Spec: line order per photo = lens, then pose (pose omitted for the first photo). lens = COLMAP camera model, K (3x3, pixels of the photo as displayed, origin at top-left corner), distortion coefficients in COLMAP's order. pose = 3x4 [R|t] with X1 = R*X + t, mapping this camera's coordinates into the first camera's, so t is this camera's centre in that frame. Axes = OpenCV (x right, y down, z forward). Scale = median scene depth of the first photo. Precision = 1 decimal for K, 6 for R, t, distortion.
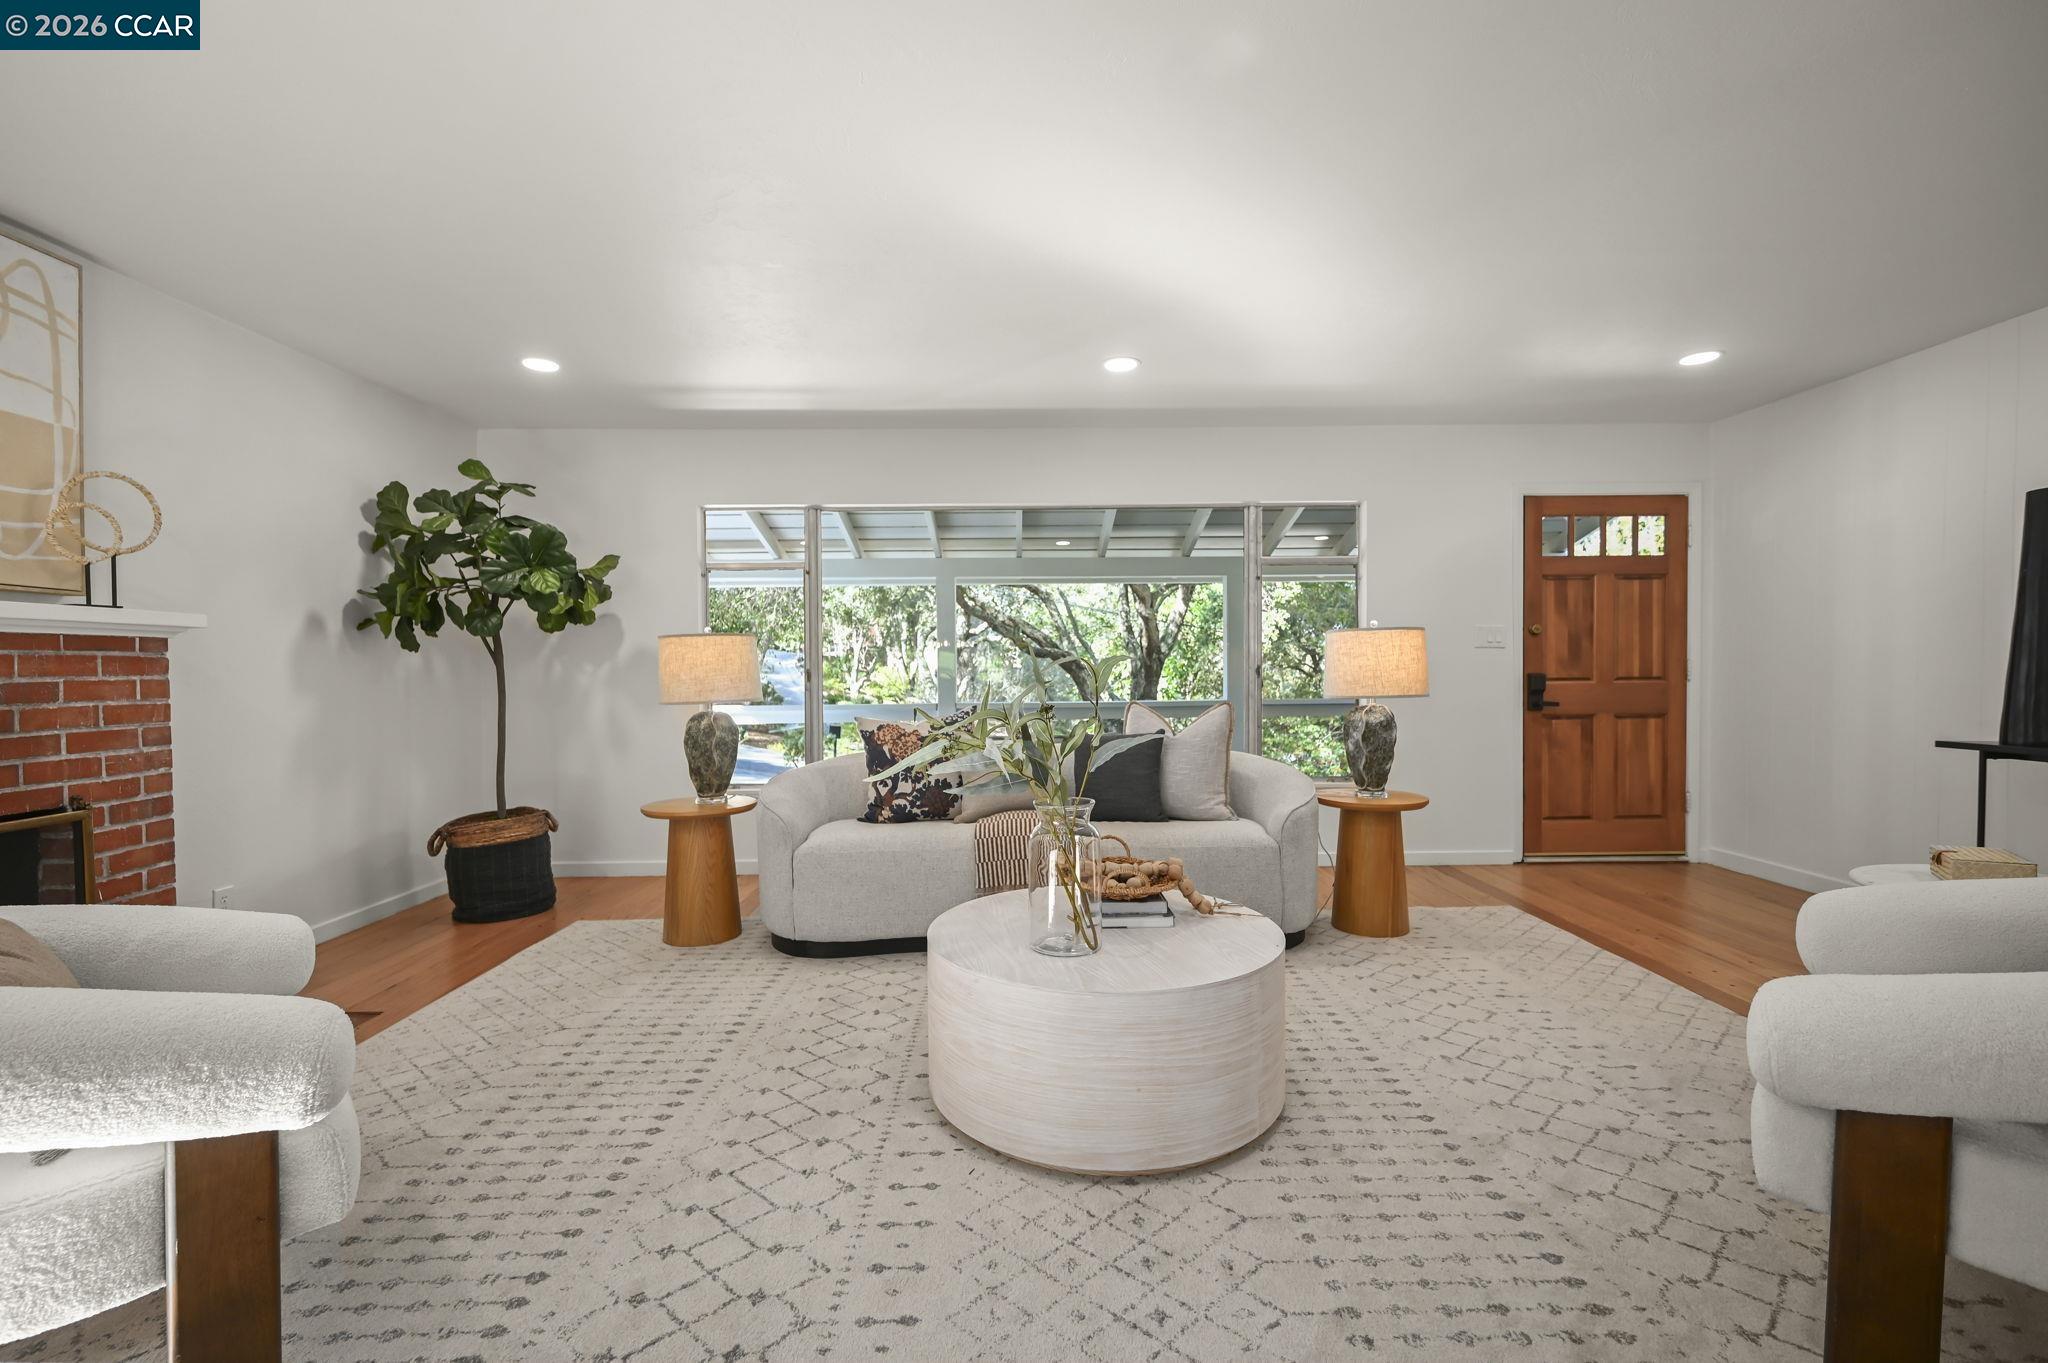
lens RADIAL K [[853.1, 0, 1024.7], [0, 853.1, 664.8], [0, 0, 1]] dist [0.018391, 0.000153]
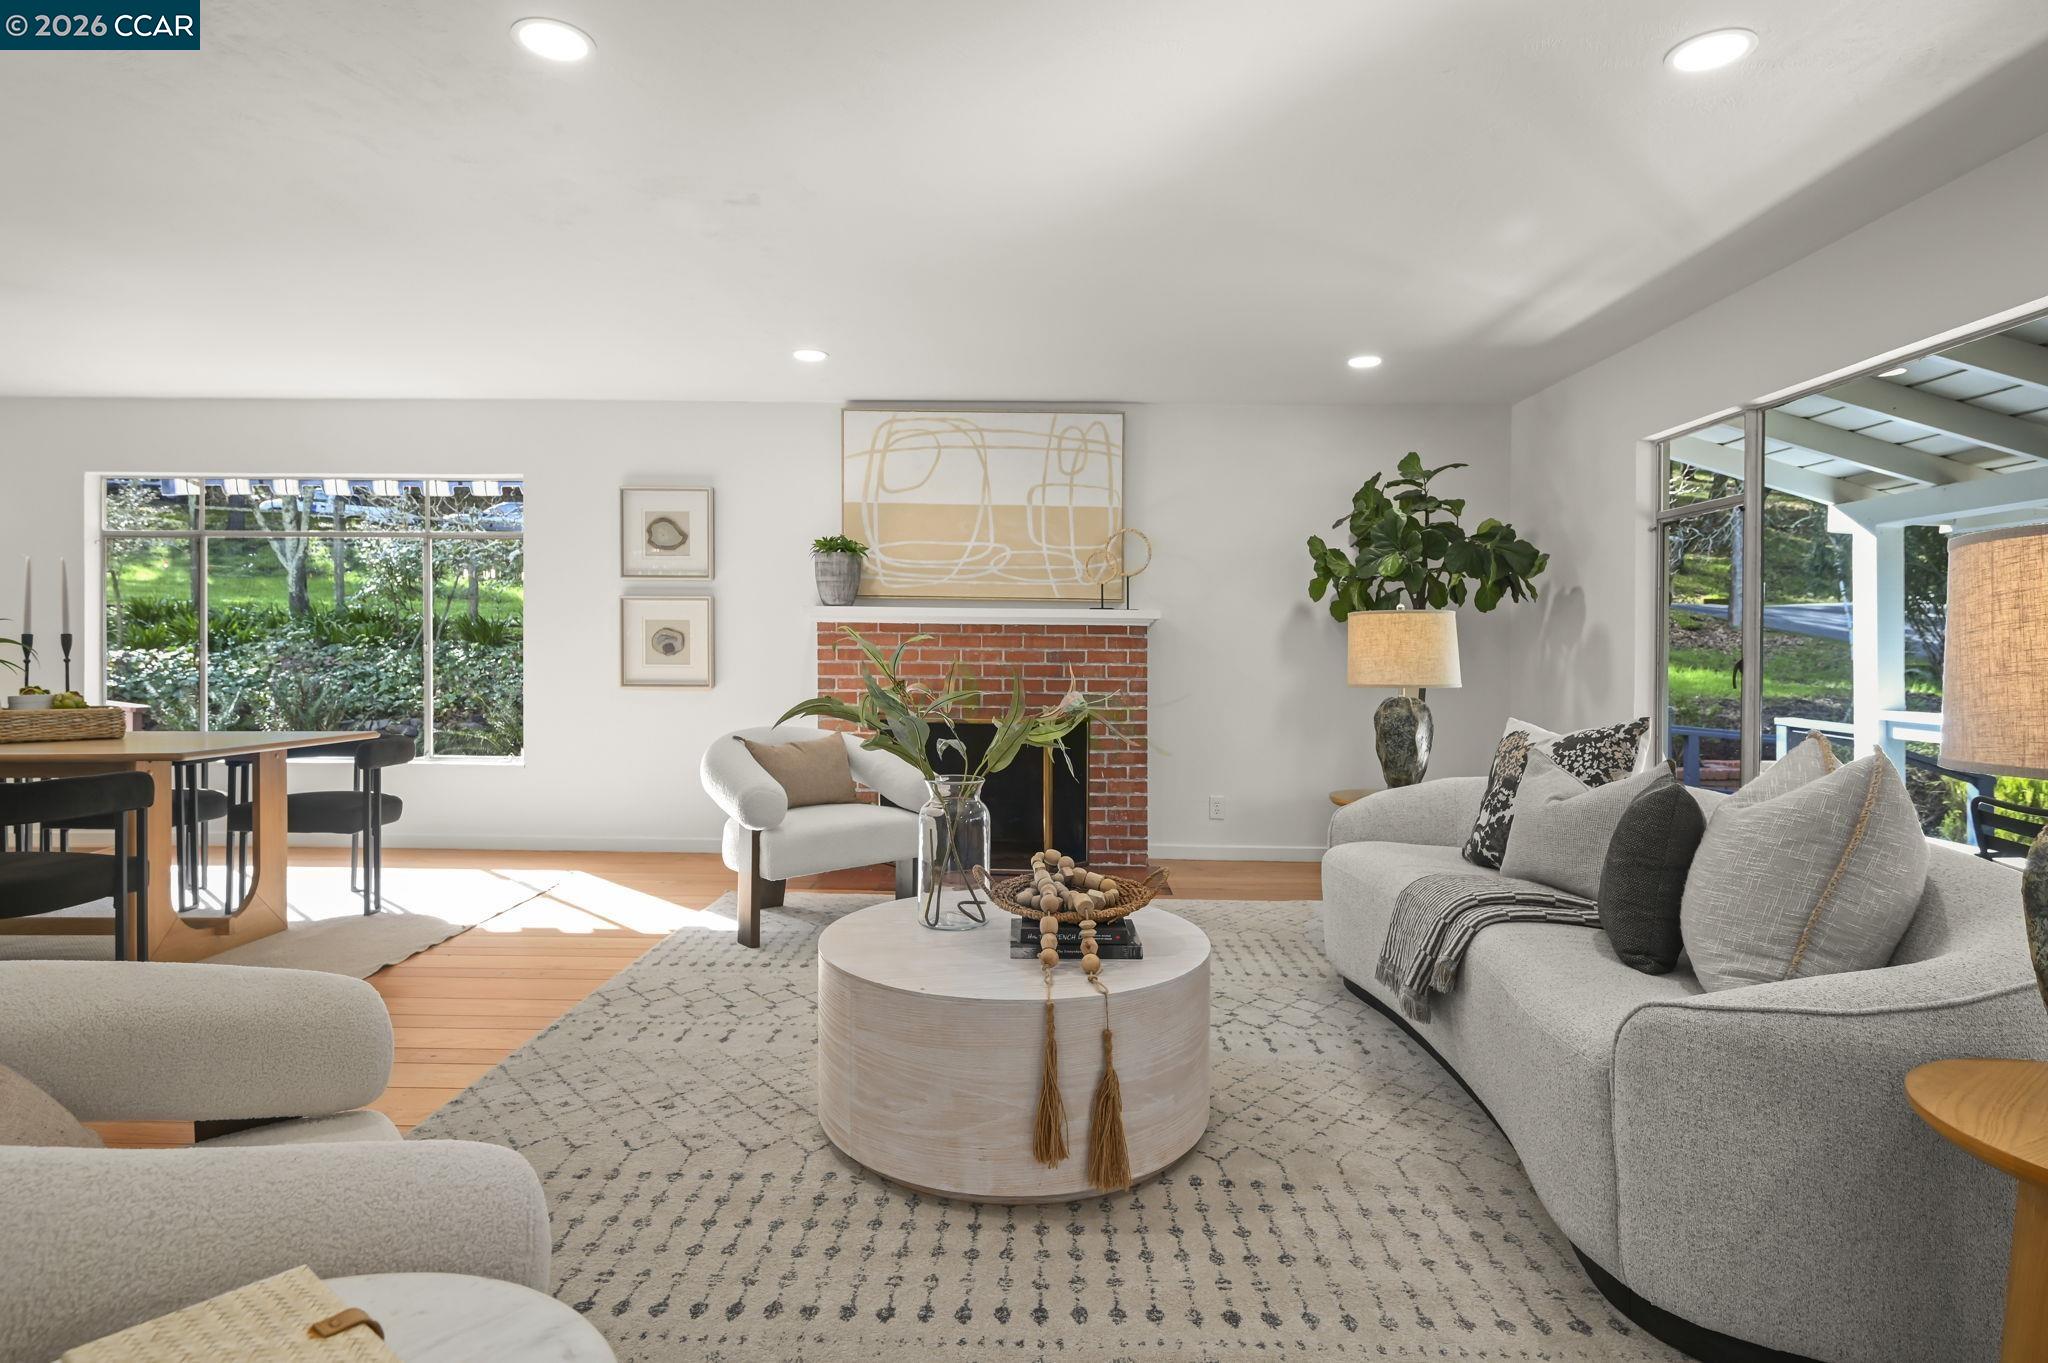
lens RADIAL K [[1005.4, 0, 1026.7], [0, 1005.4, 647.3], [0, 0, 1]] dist [-0.006732, -0.000647]
pose [[0.001085, 0.003238, -0.999994, 0.935963], [-0.008346, 0.999960, 0.003229, 0.004738], [0.999965, 0.008343, 0.001112, 0.831827]]
